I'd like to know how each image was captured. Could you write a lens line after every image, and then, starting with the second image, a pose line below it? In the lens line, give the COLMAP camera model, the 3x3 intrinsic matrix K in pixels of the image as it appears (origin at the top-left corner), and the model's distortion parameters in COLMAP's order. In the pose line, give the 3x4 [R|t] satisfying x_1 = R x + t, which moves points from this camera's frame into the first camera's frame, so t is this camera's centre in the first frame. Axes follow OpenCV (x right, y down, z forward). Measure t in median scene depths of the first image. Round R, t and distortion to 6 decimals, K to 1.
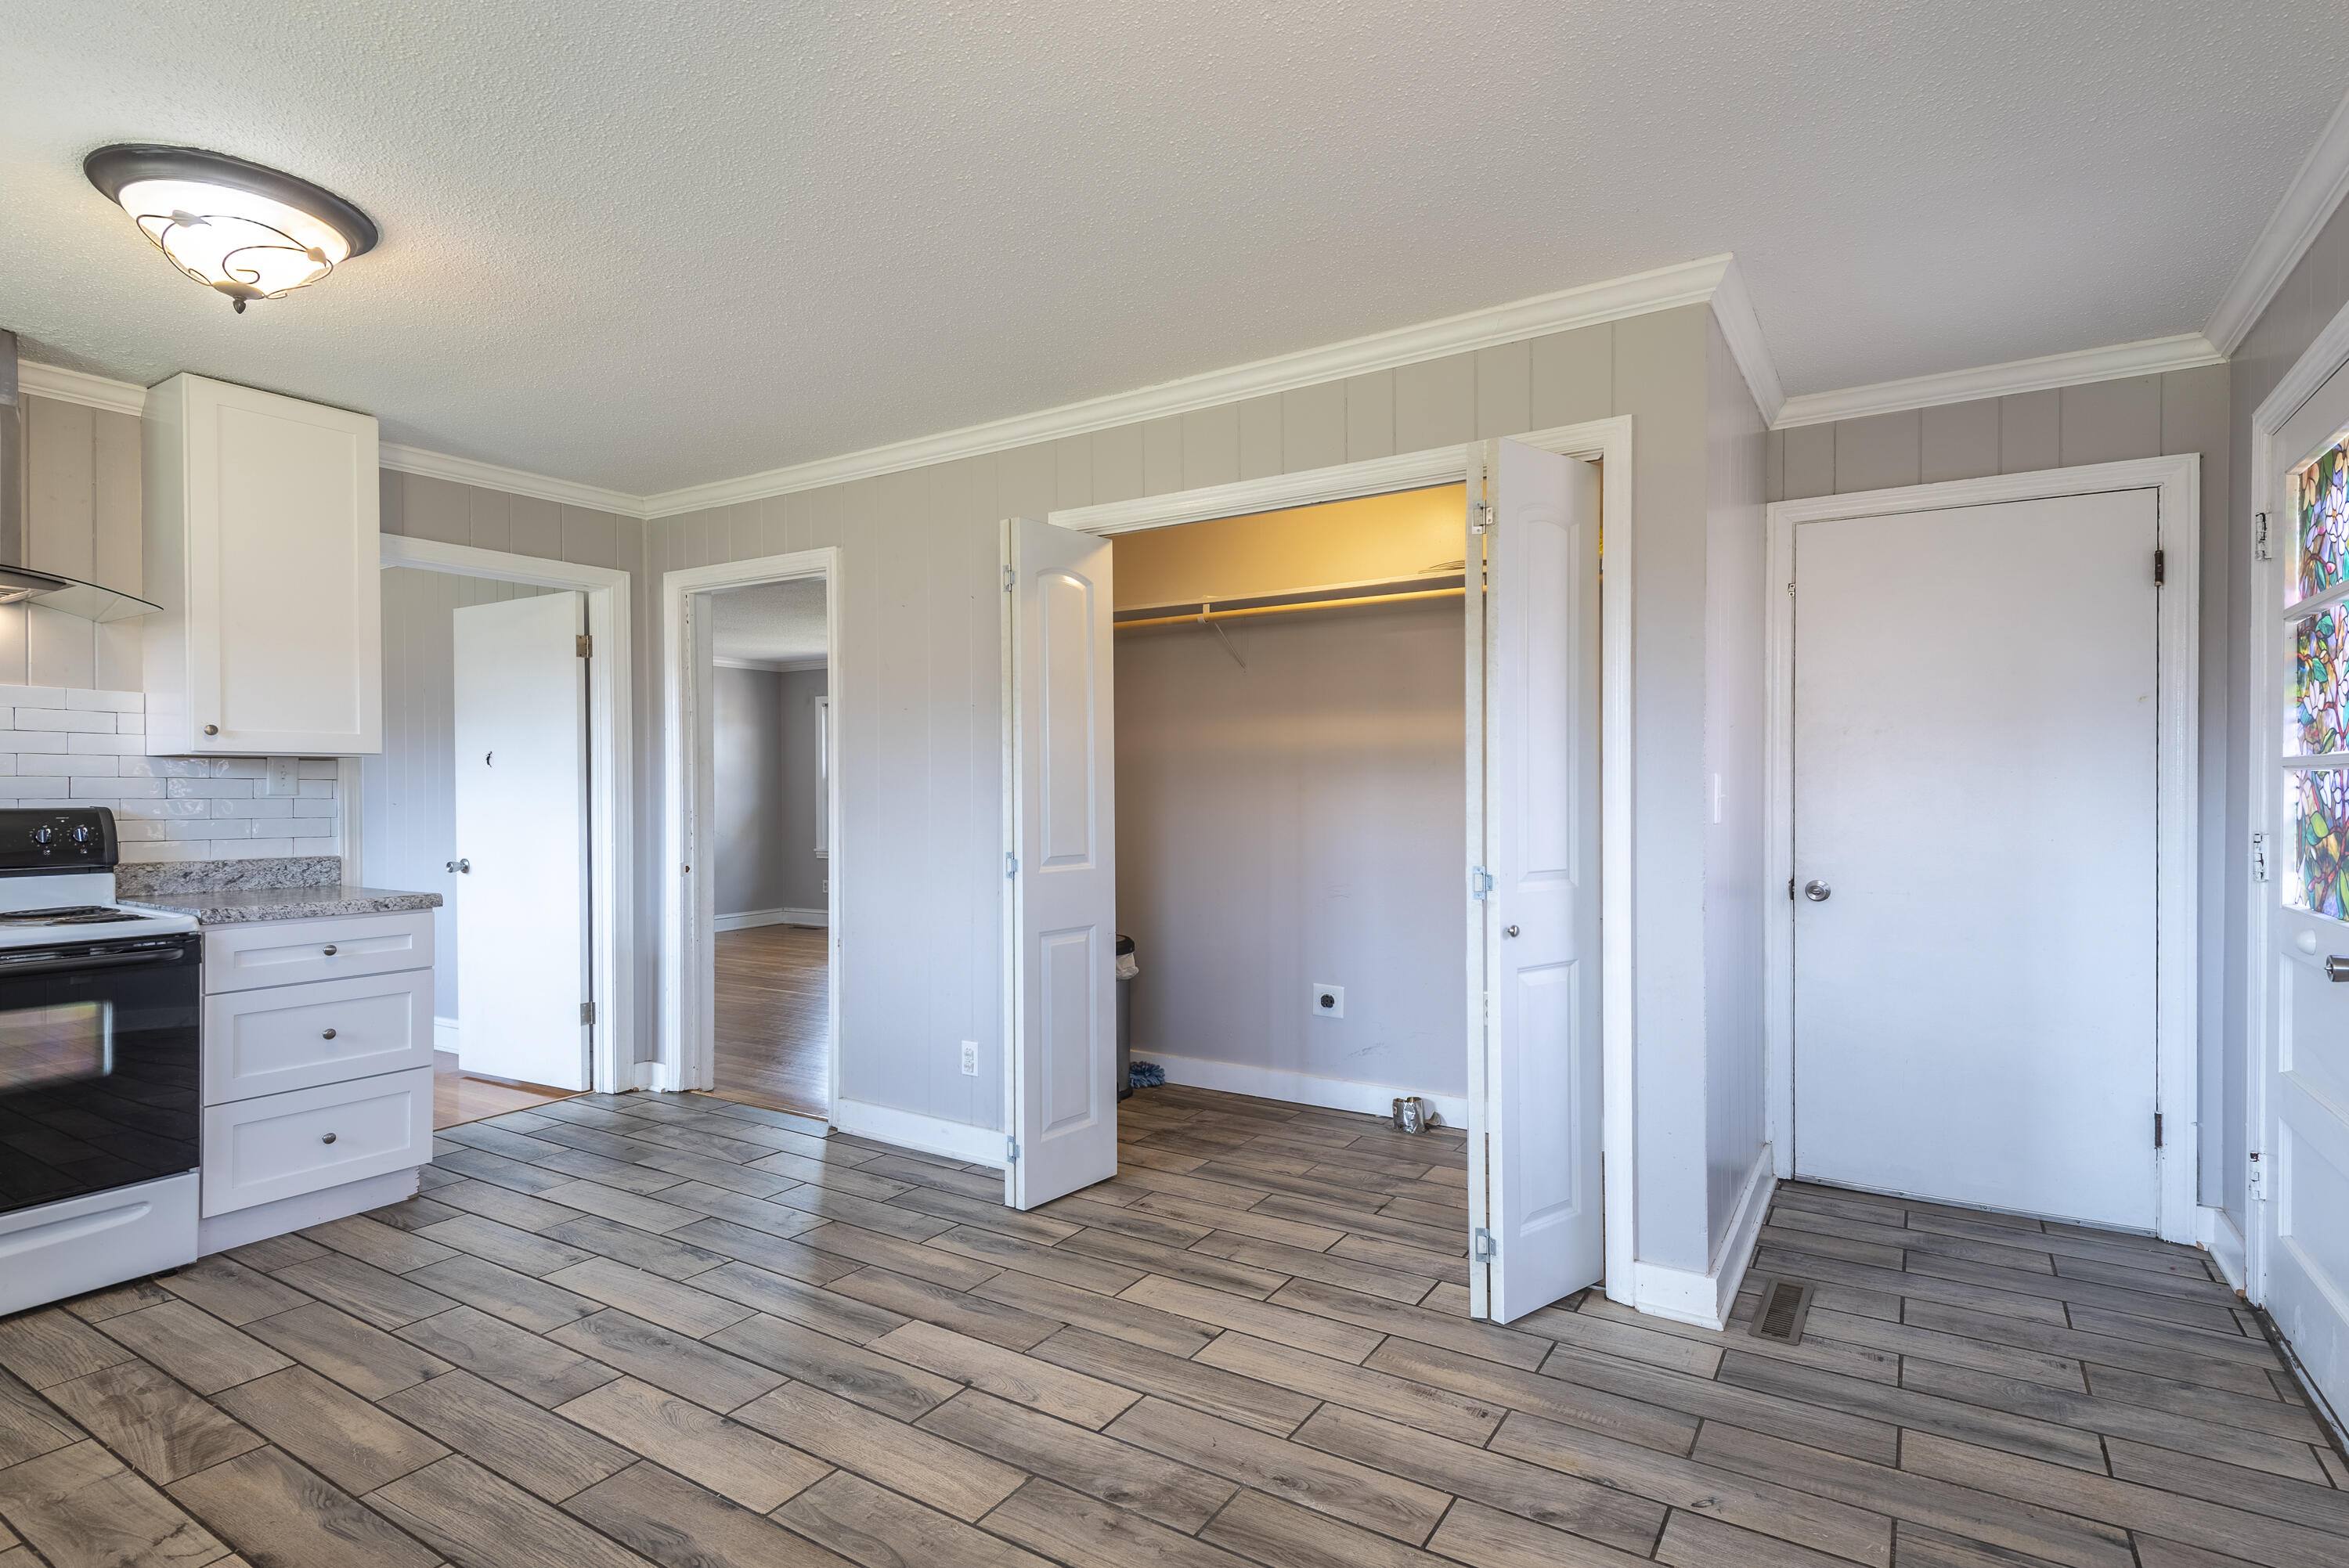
lens RADIAL K [[1131.2, 0, 1204.4], [0, 1131.2, 790.9], [0, 0, 1]] dist [0.011282, 0.000465]
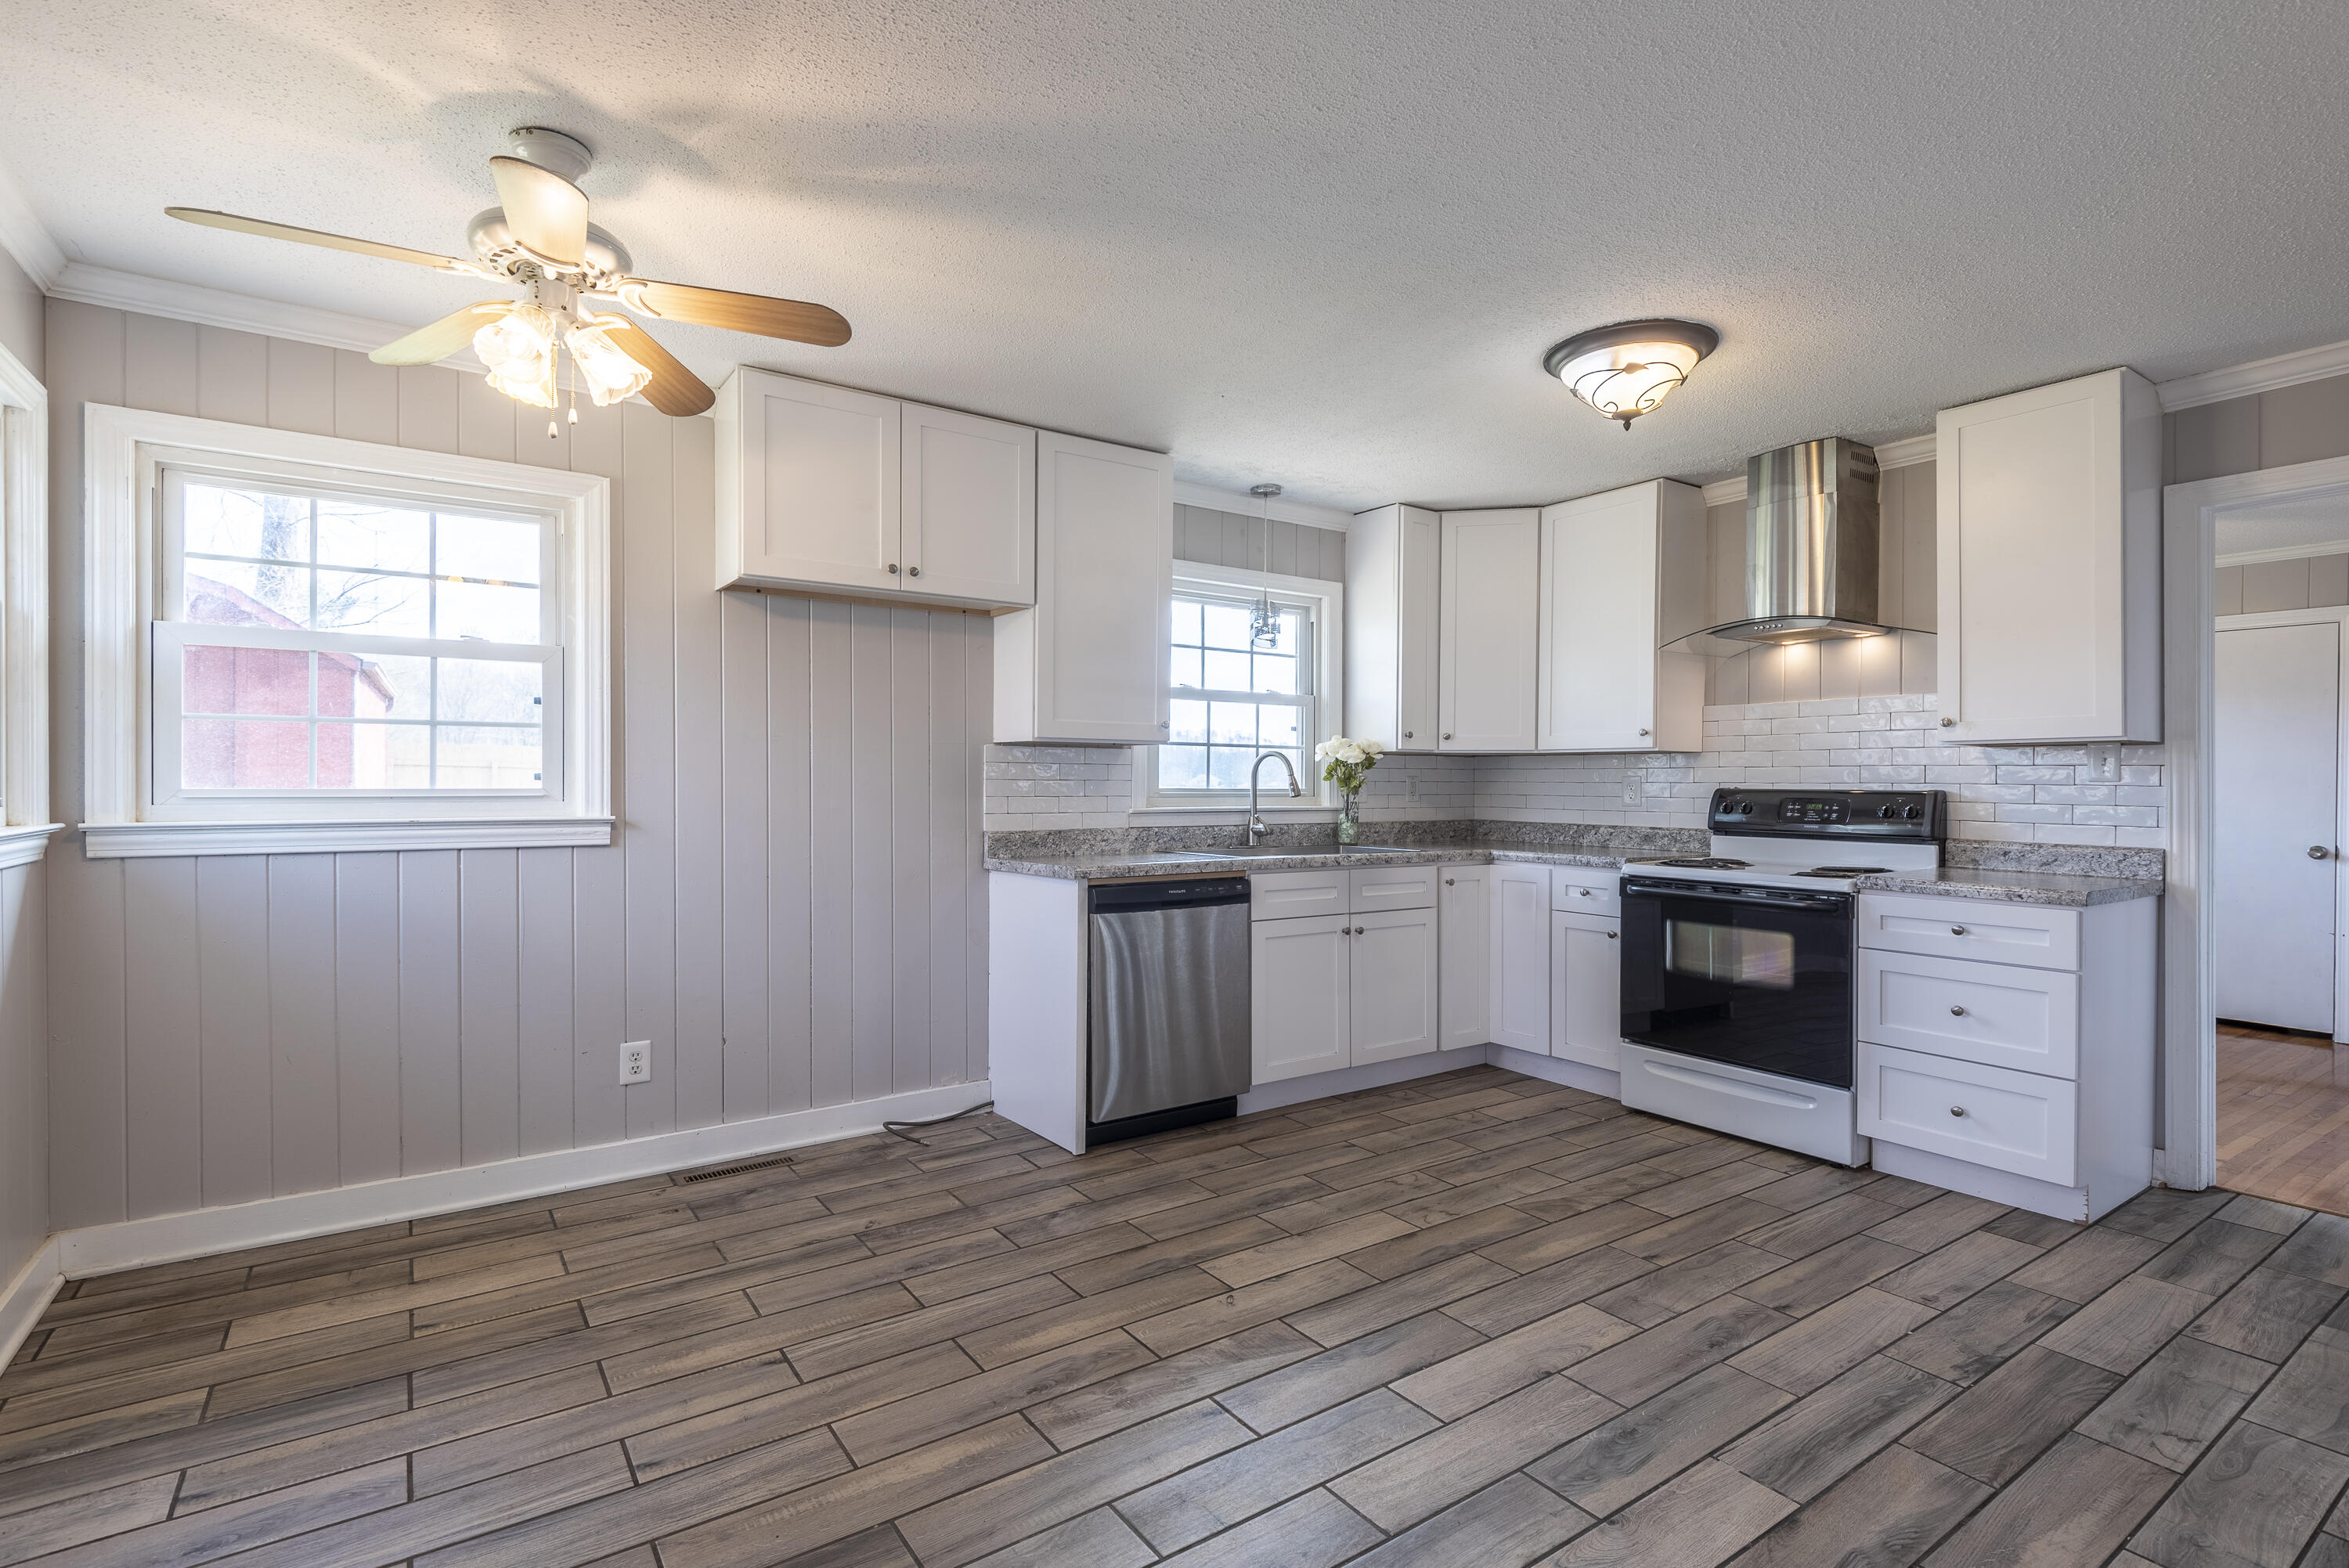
lens RADIAL K [[1113.2, 0, 1157.2], [0, 1113.2, 784.8], [0, 0, 1]] dist [0.020723, -0.001093]
pose [[-0.399780, 0.003322, -0.916605, 0.496191], [-0.002947, 0.999984, 0.004910, 0.005518], [0.916606, 0.004664, -0.399764, 0.801038]]
